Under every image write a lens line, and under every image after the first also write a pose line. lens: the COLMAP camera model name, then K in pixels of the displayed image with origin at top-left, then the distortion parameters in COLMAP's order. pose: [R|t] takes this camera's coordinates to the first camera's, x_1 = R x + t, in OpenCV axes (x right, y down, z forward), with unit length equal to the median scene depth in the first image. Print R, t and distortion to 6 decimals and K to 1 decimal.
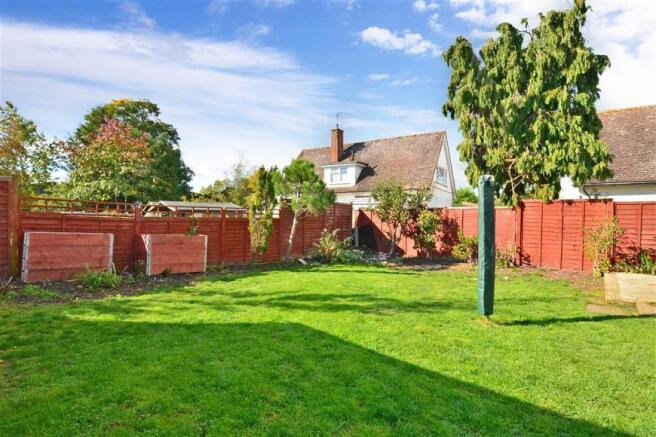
lens RADIAL K [[311.9, 0, 327.2], [0, 311.9, 225.6], [0, 0, 1]] dist [-0.031539, 0.000404]
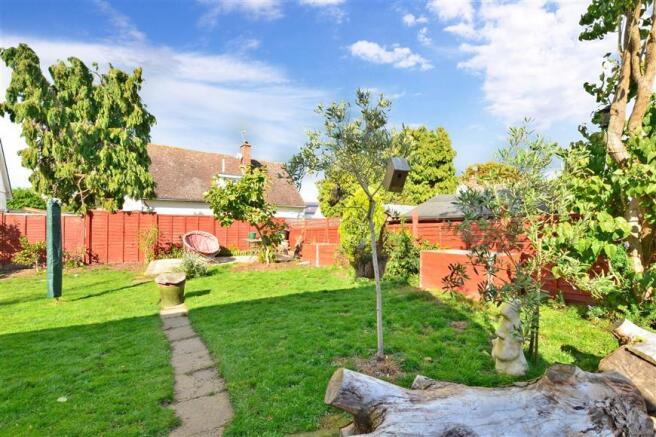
lens RADIAL K [[289.2, 0, 335.8], [0, 289.2, 223.6], [0, 0, 1]] dist [-0.040883, 0.008600]
pose [[0.304692, -0.001404, 0.952450, -0.137015], [0.016147, 0.999863, -0.003692, -0.009436], [-0.952314, 0.016504, 0.304673, -0.271718]]
